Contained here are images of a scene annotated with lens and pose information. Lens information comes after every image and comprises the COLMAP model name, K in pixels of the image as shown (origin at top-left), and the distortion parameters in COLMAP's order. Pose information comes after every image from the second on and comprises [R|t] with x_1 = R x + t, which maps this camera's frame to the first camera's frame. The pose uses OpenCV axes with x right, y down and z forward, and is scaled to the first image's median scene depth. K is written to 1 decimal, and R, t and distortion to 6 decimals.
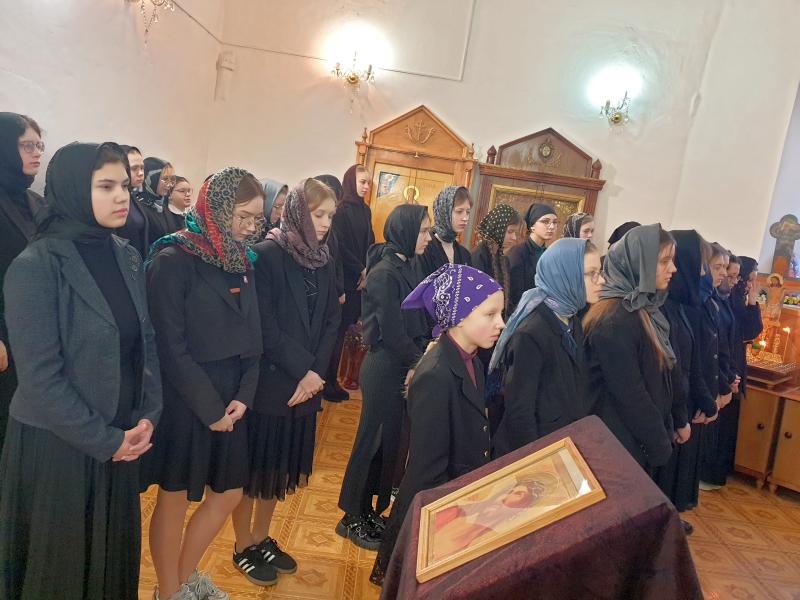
lens RADIAL K [[601.8, 0, 398.9], [0, 601.8, 298.2], [0, 0, 1]] dist [0.054425, -0.053650]
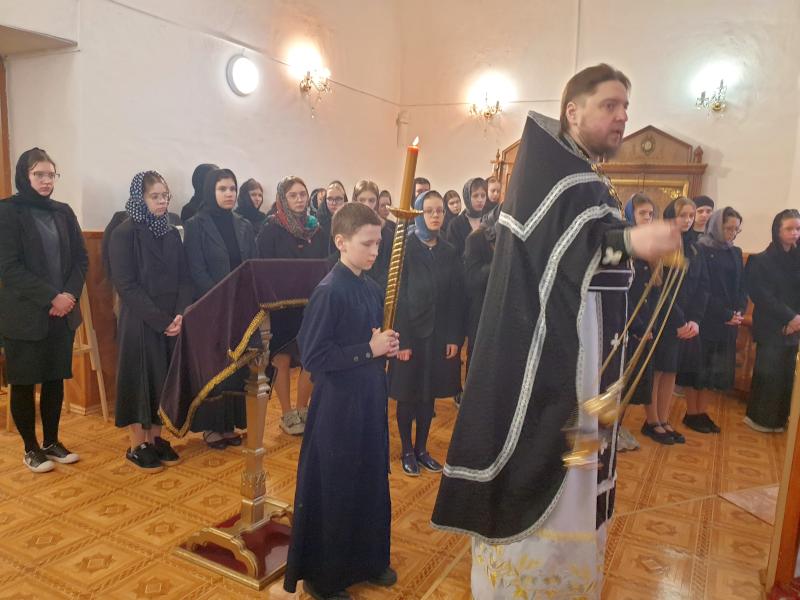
lens RADIAL K [[601.8, 0, 398.9], [0, 601.8, 298.2], [0, 0, 1]] dist [0.054425, -0.053650]
pose [[0.861805, -0.019352, -0.506870, 0.414673], [-0.014608, 0.997911, -0.062936, 0.120246], [0.507029, 0.061643, 0.859722, -0.195107]]
